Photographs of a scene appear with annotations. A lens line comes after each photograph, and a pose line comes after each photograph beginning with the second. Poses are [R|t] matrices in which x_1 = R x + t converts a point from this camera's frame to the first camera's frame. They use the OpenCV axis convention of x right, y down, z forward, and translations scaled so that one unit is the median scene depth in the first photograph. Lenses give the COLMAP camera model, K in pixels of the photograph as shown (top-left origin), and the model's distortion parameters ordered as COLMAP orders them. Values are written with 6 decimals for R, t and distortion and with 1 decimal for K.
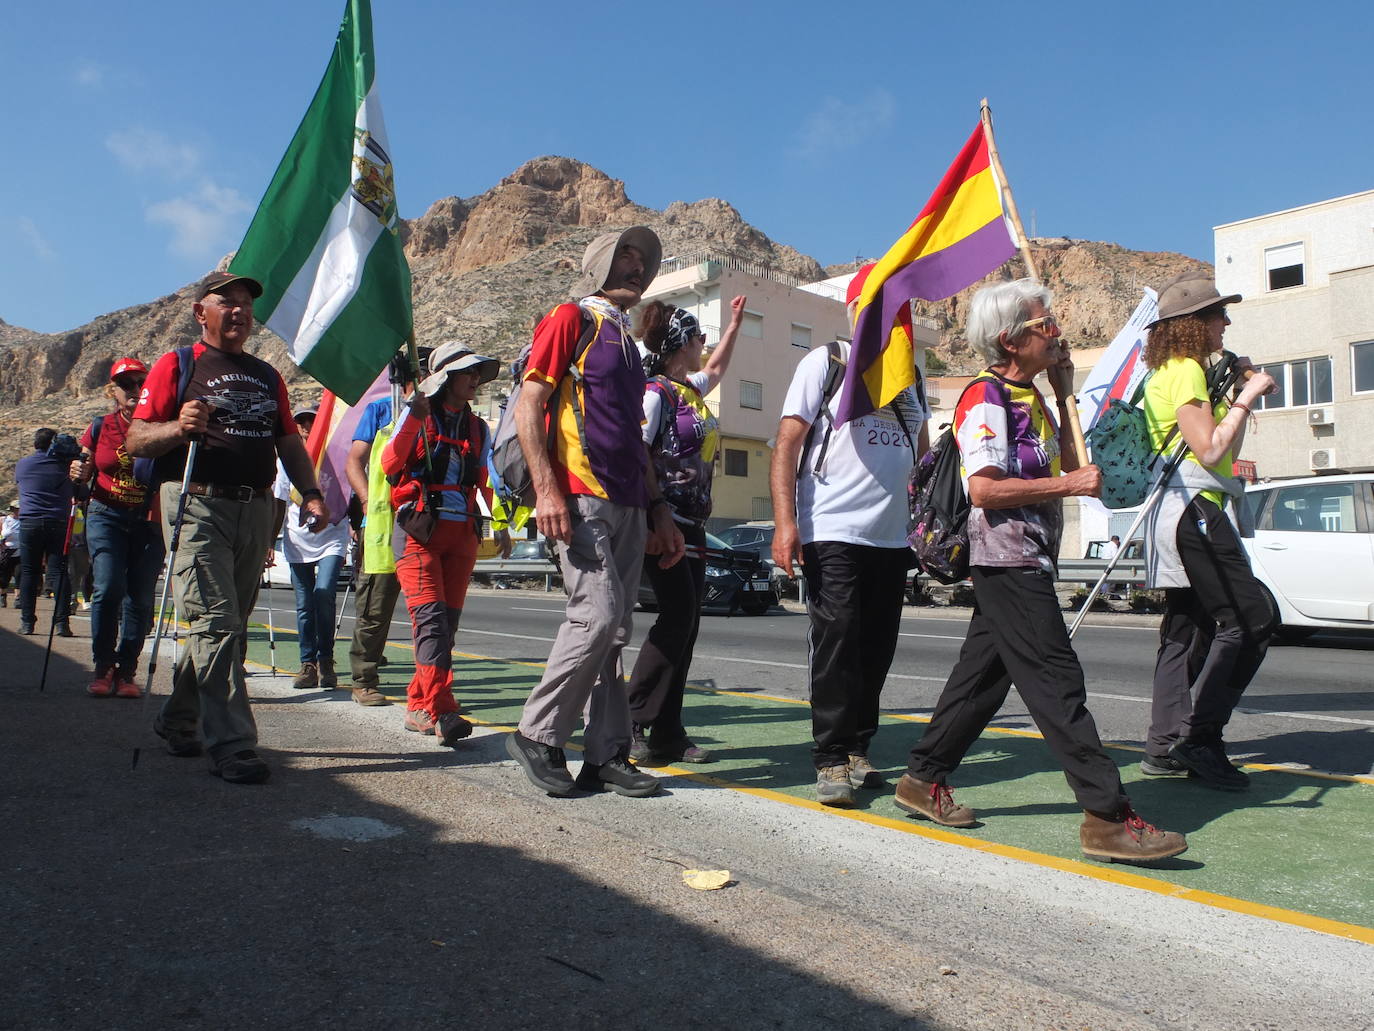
lens RADIAL K [[1056.5, 0, 692.6], [0, 1056.5, 512.5], [0, 0, 1]] dist [-0.078935, 0.045671]
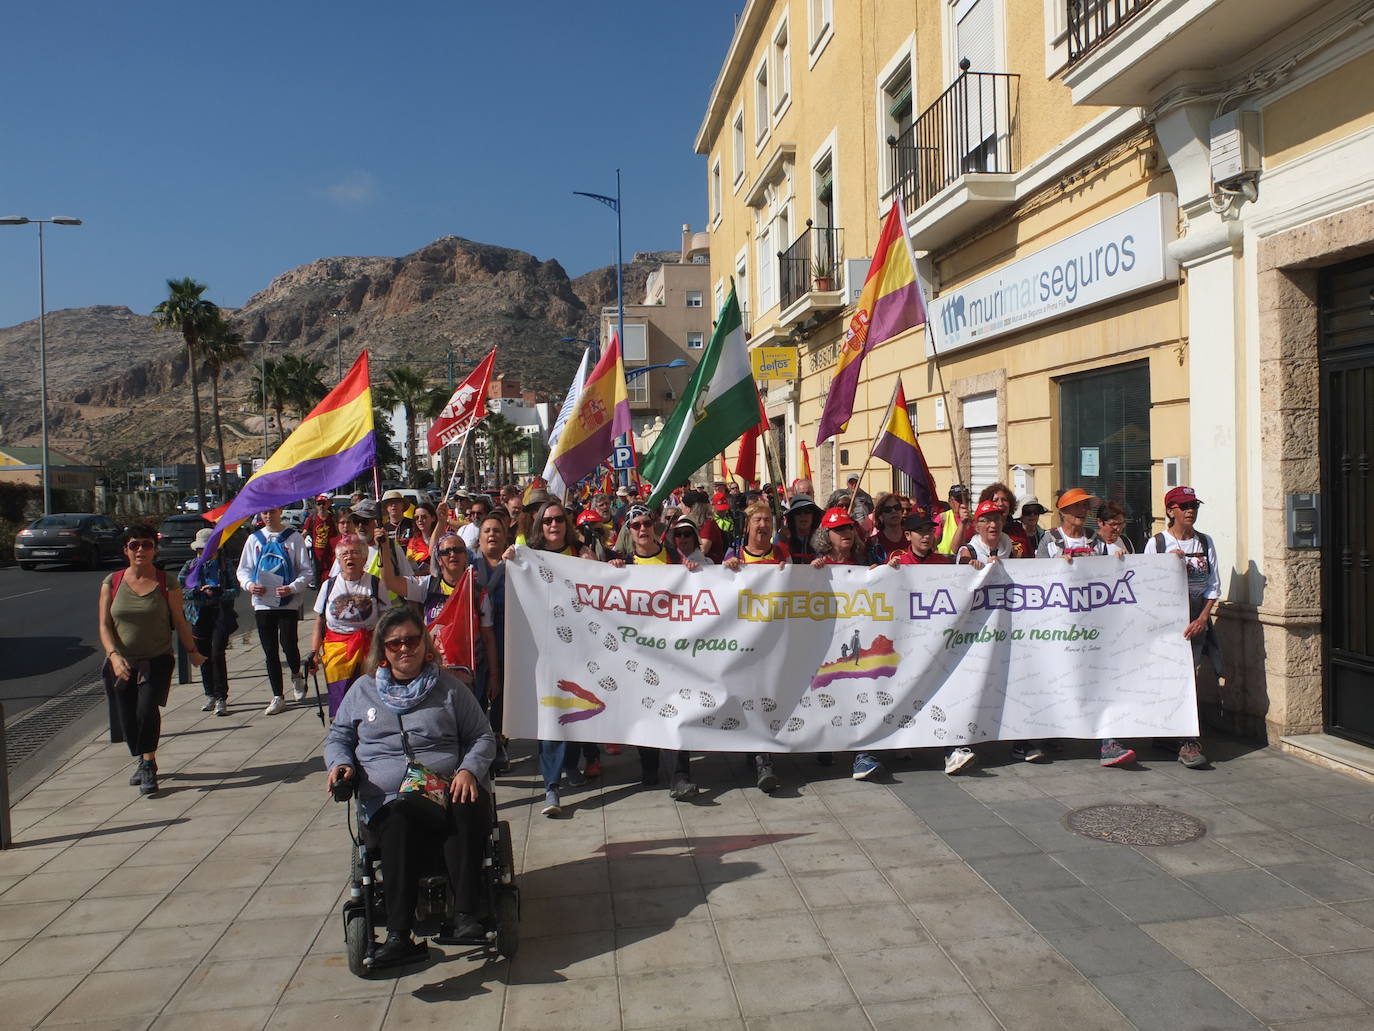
lens RADIAL K [[1056.5, 0, 692.6], [0, 1056.5, 512.5], [0, 0, 1]] dist [-0.078935, 0.045671]
pose [[0.995689, -0.030170, -0.087707, 0.430039], [0.038579, 0.994650, 0.095827, -0.042858], [0.084347, -0.098797, 0.991526, -0.748024]]
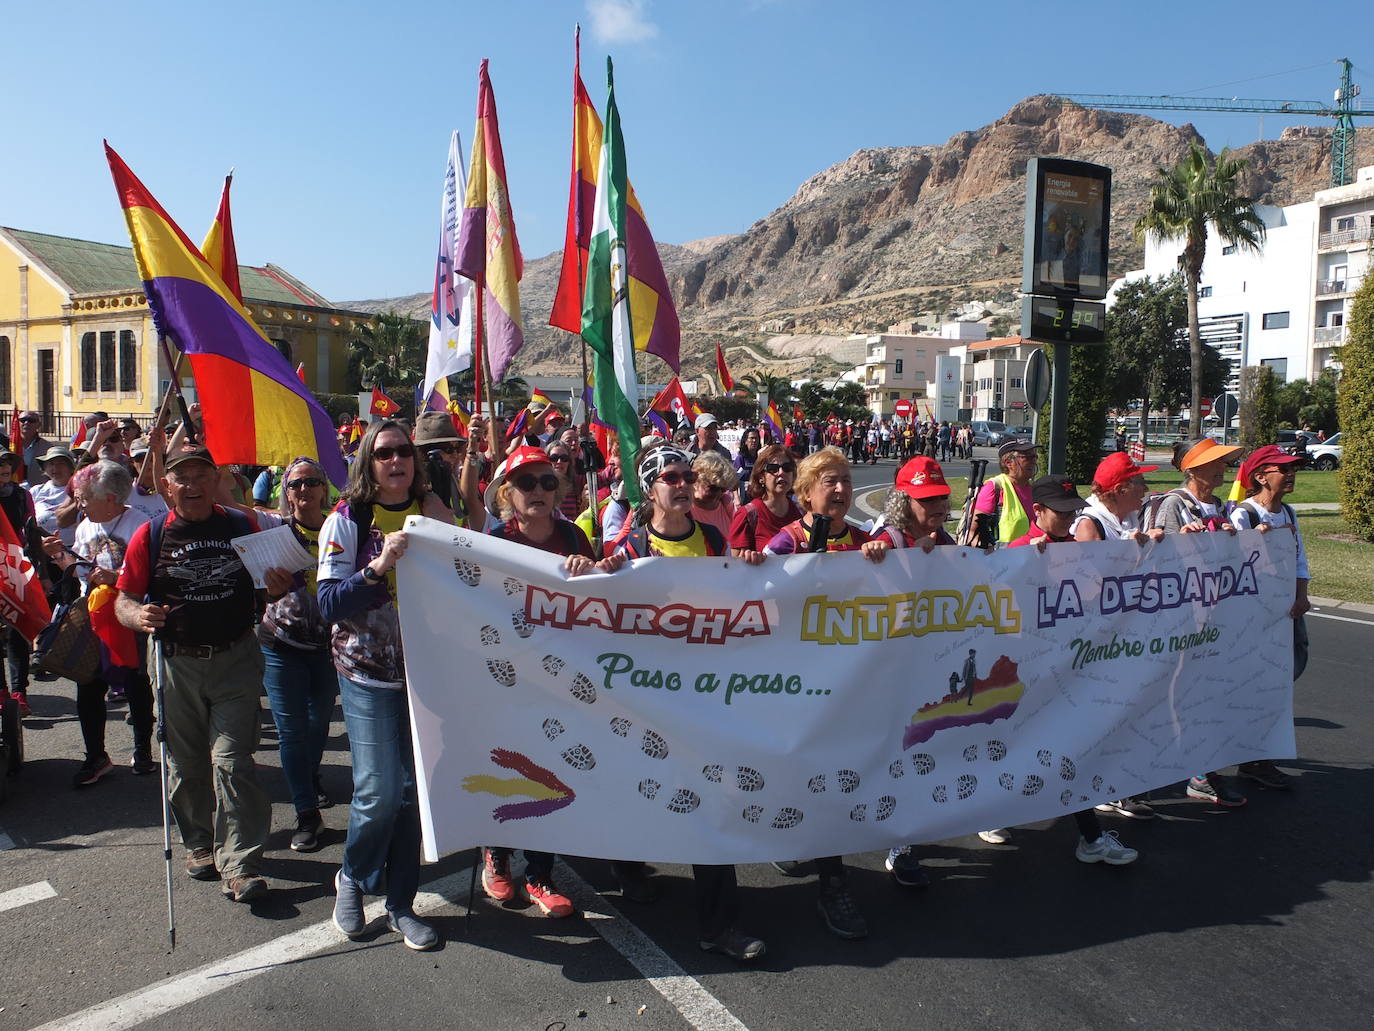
lens RADIAL K [[1056.5, 0, 692.6], [0, 1056.5, 512.5], [0, 0, 1]] dist [-0.078935, 0.045671]
pose [[0.854463, 0.050517, -0.517050, 0.177397], [0.018213, 0.991736, 0.126995, -0.016477], [0.519192, -0.117930, 0.846482, -0.306945]]
